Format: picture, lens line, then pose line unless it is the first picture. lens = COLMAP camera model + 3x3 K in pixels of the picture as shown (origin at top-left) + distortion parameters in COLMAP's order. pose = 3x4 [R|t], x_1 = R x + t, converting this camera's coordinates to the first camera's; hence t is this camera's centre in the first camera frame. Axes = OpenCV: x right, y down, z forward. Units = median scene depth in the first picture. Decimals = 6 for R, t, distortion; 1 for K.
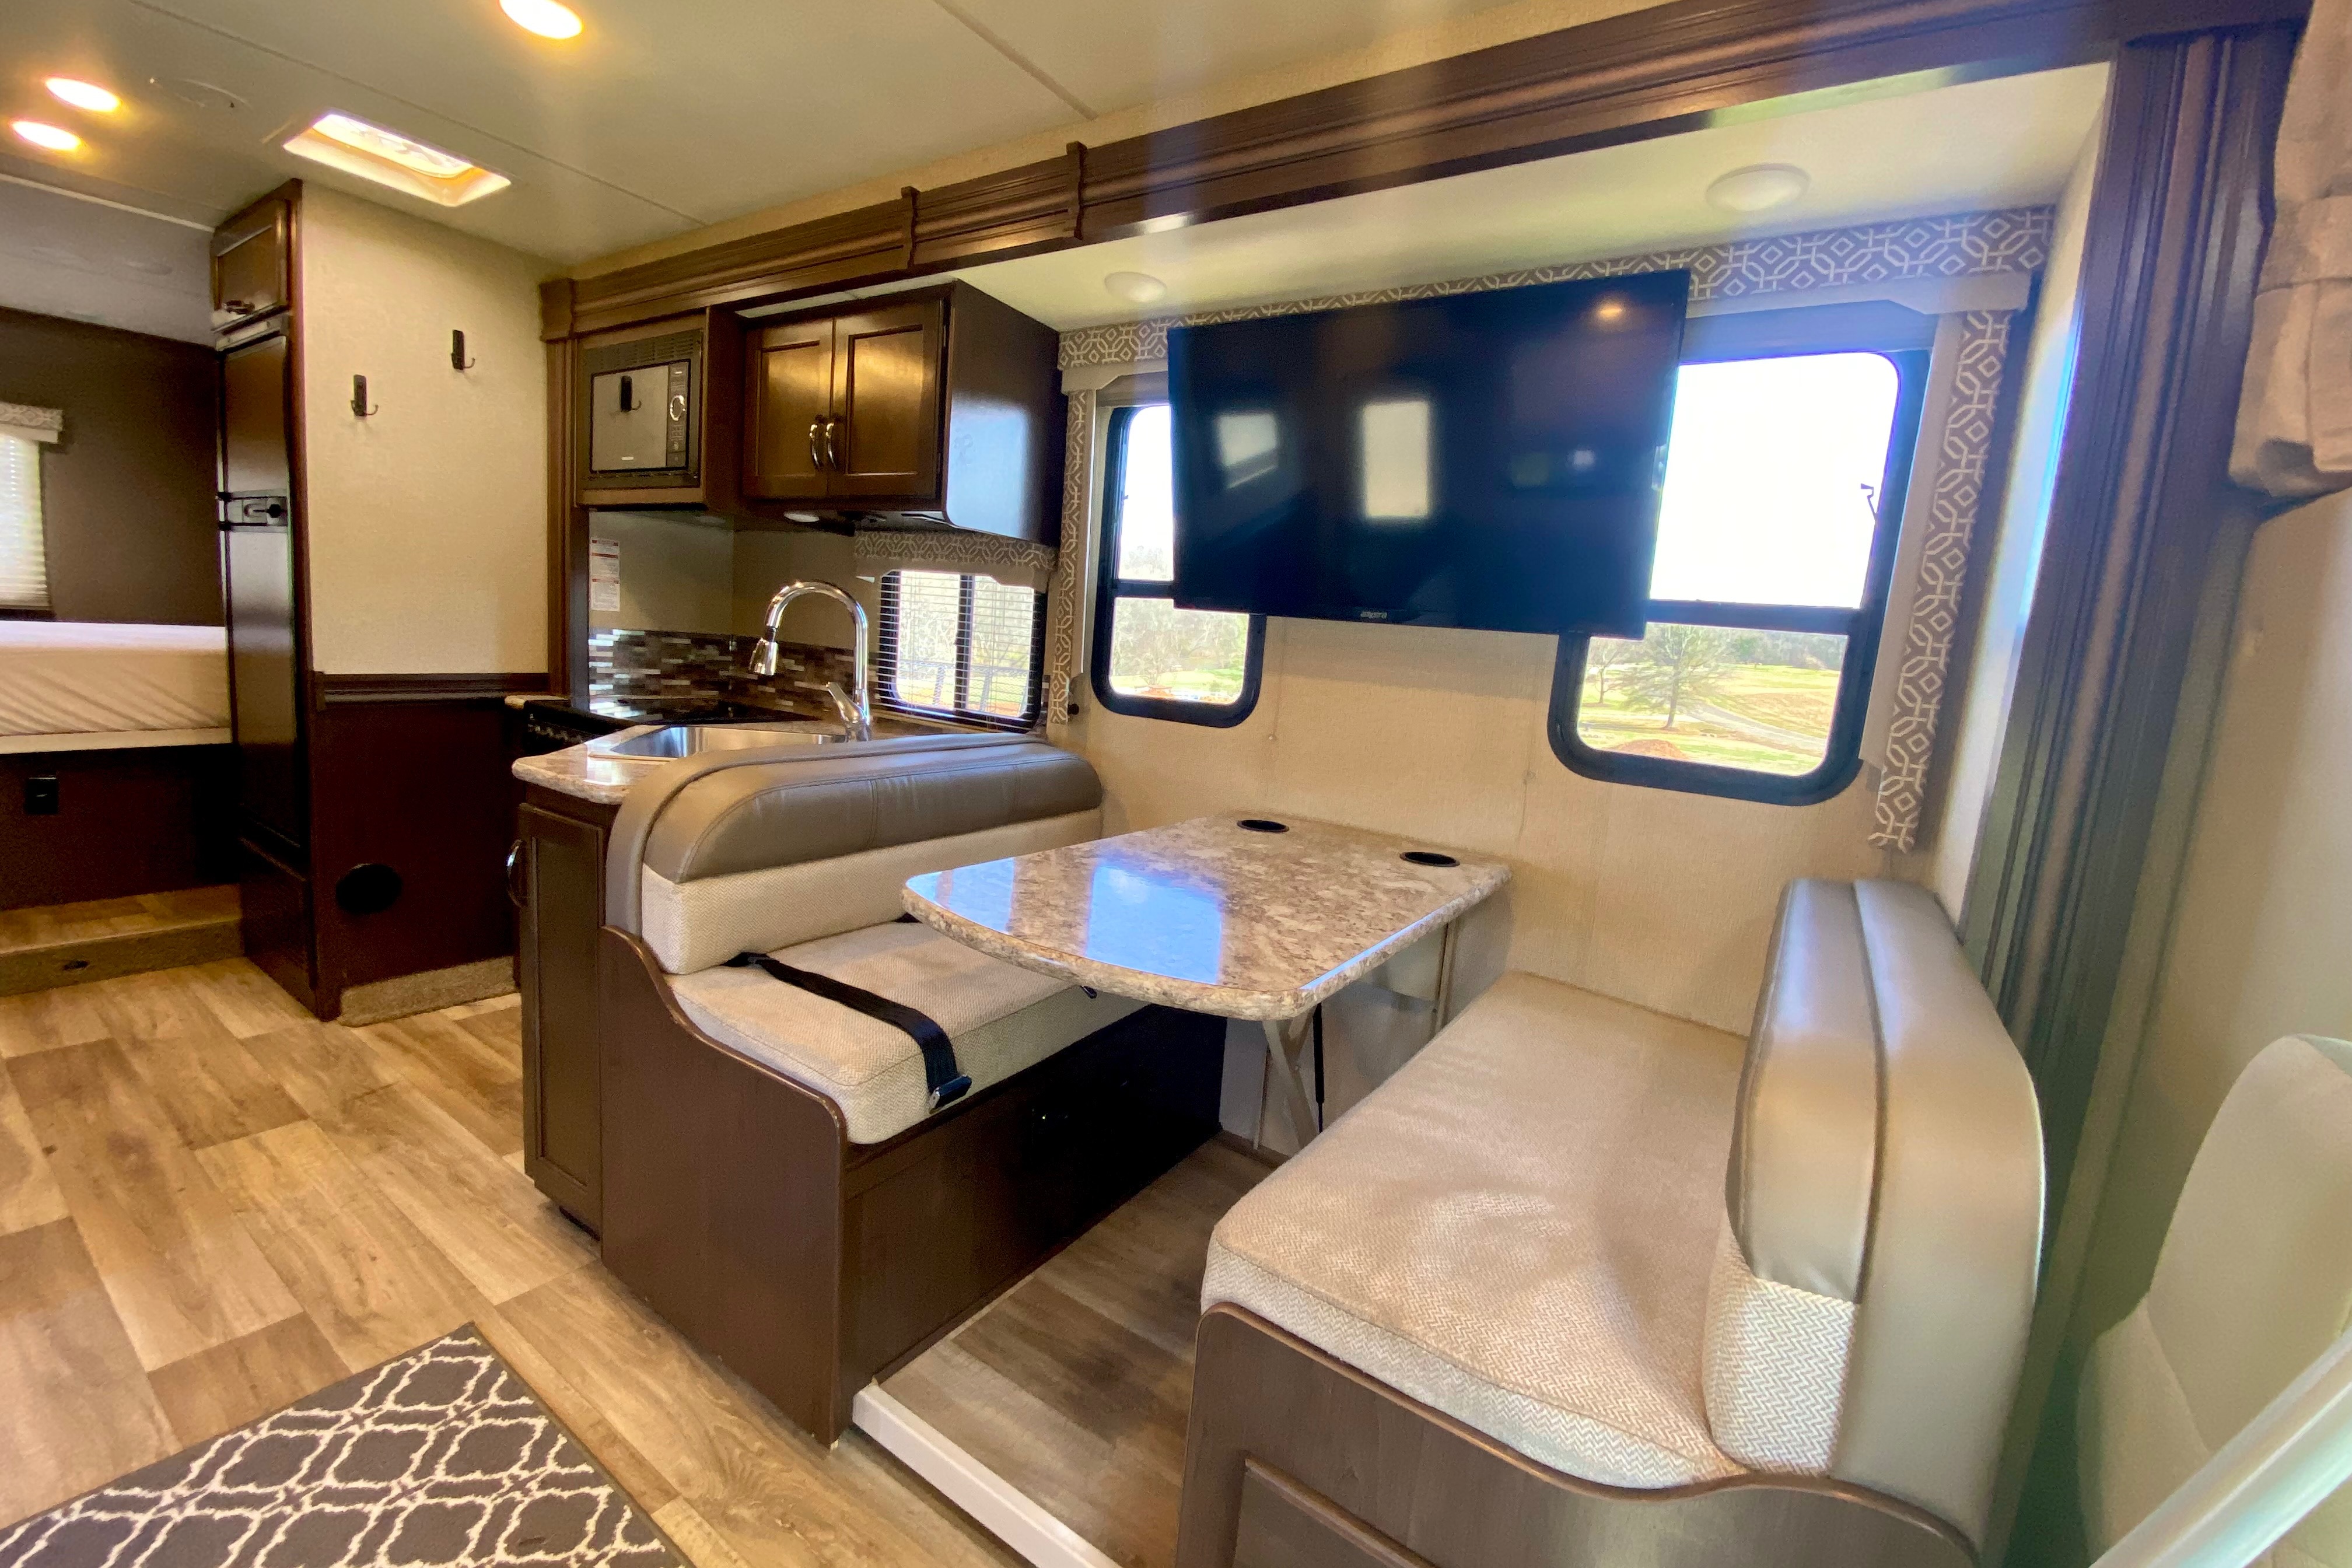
lens RADIAL K [[952.3, 0, 1182.8], [0, 952.3, 756.7], [0, 0, 1]] dist [-0.000877, -0.000303]
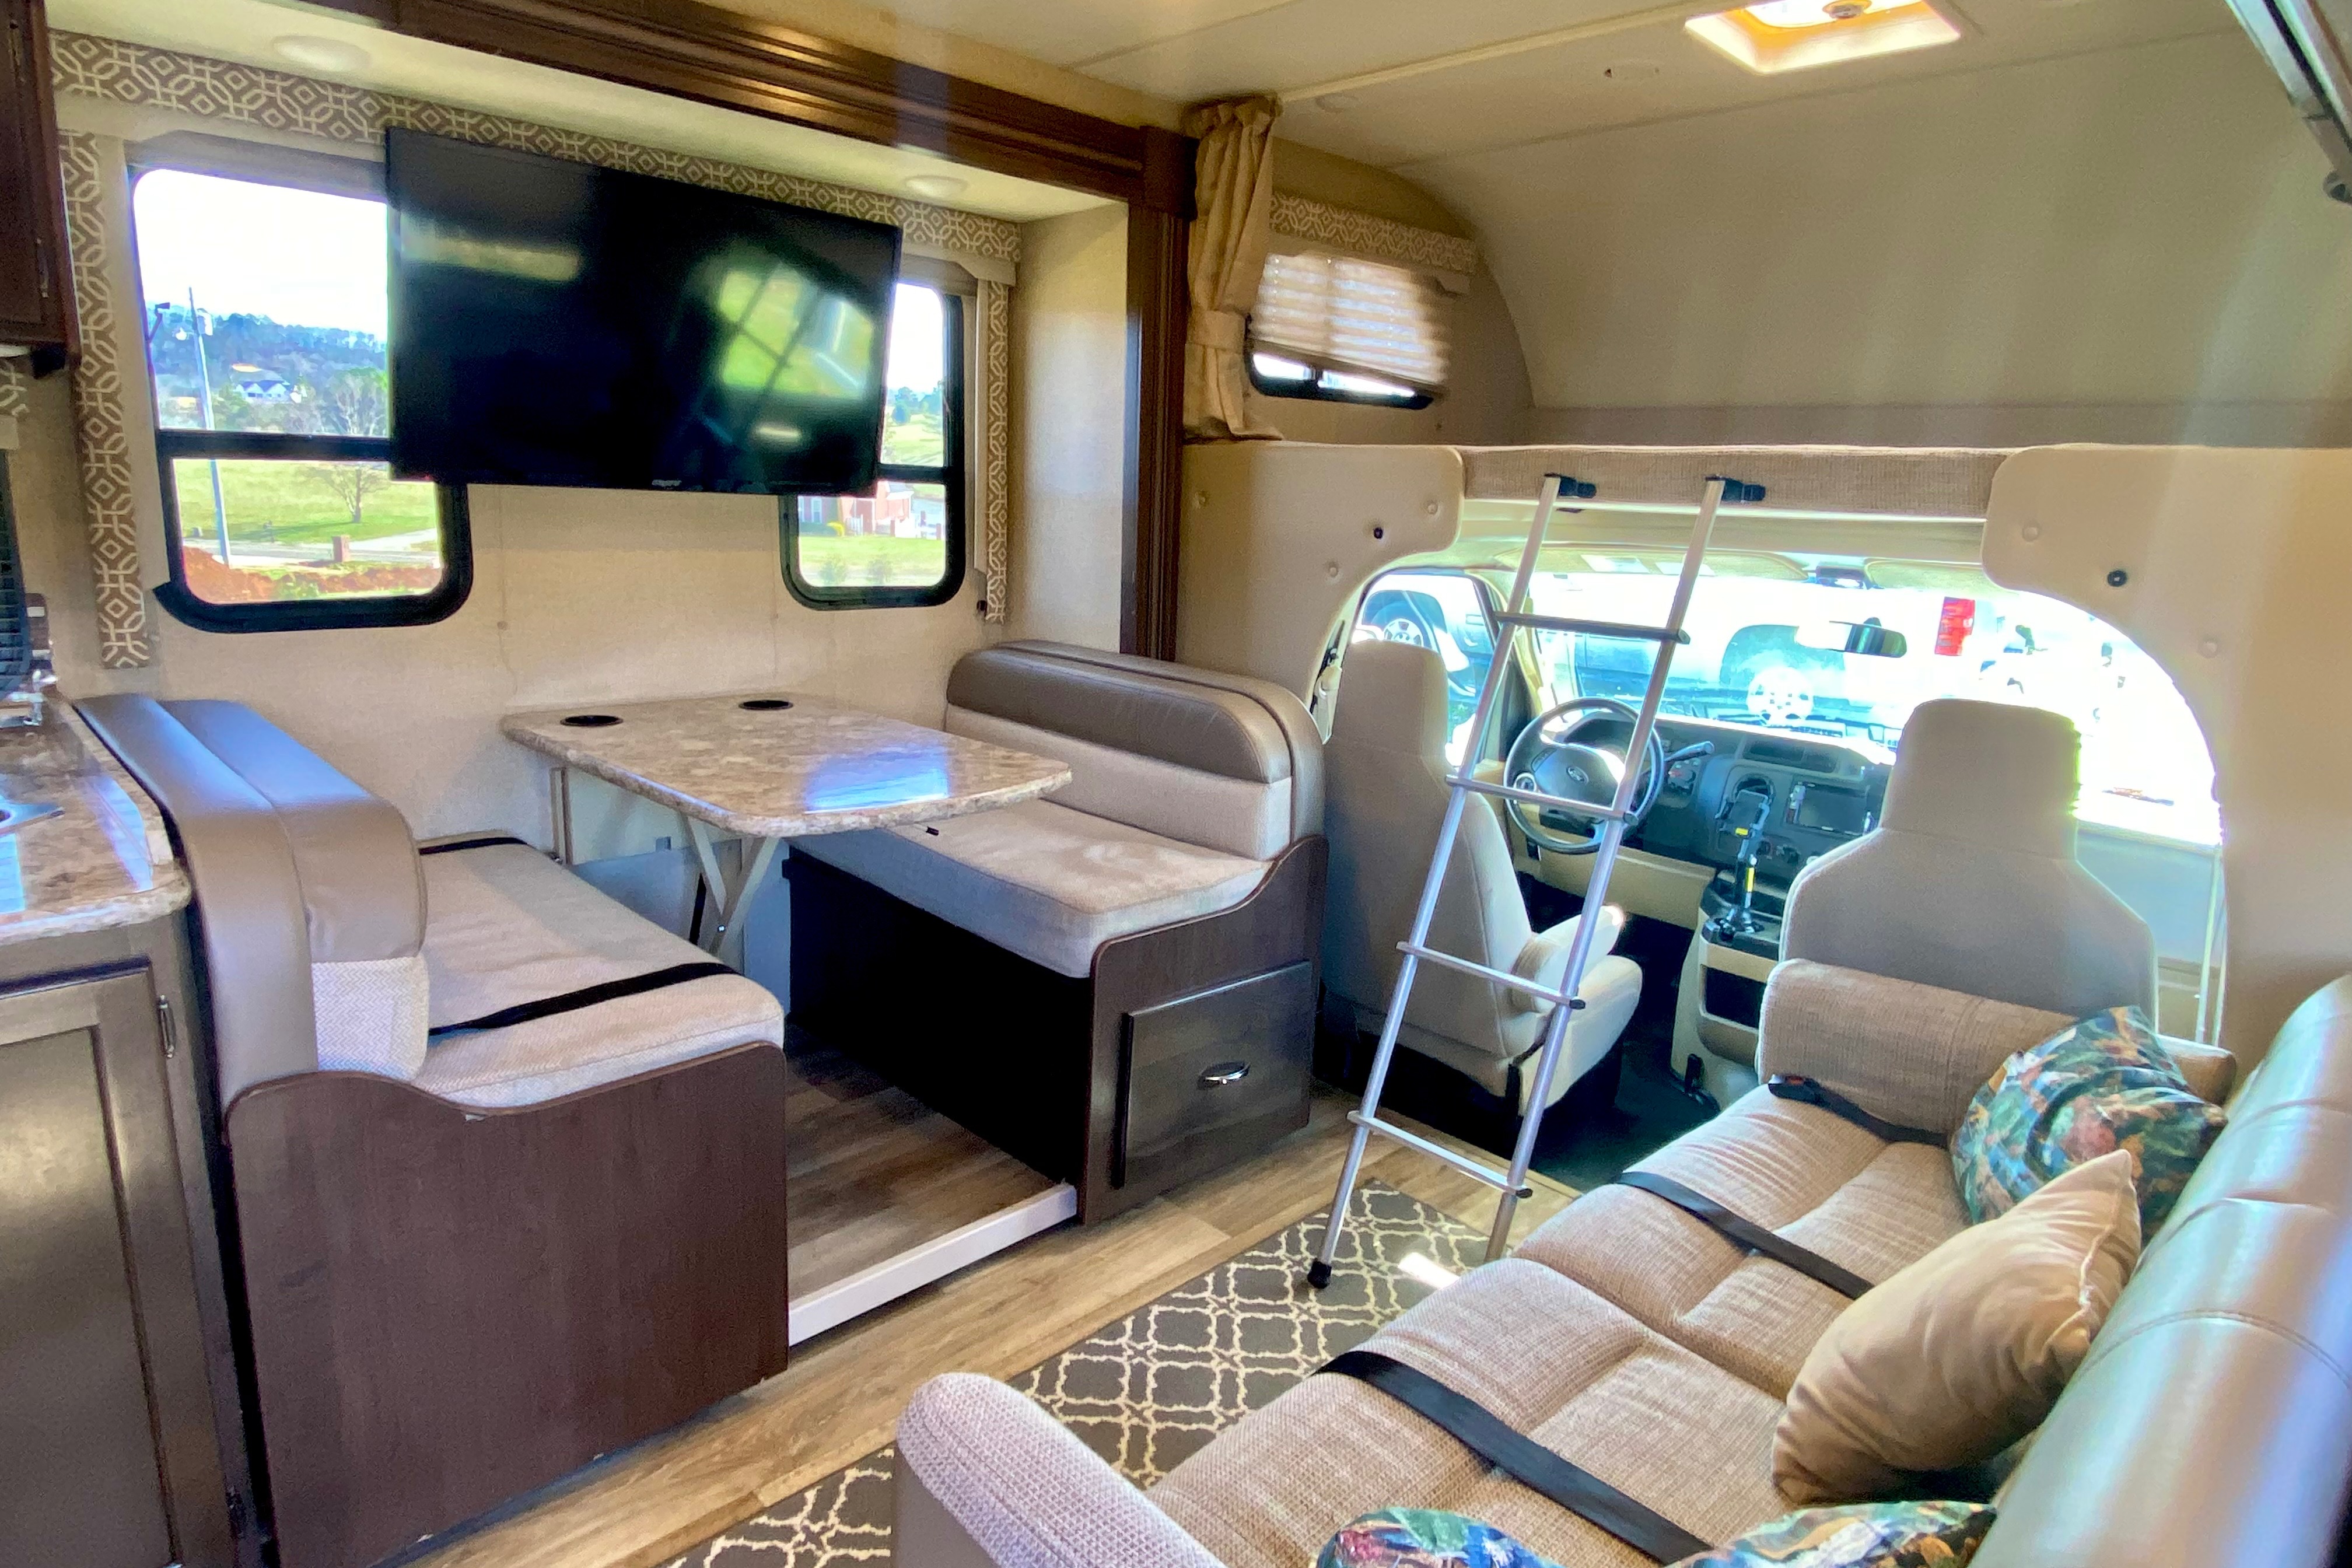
lens RADIAL K [[1318.8, 0, 1172.6], [0, 1318.8, 788.1], [0, 0, 1]] dist [-0.004105, -0.001856]
pose [[0.202026, -0.280975, 0.938210, -1.140685], [0.098769, 0.958925, 0.265910, -0.165714], [-0.974387, 0.038945, 0.221479, 0.202346]]
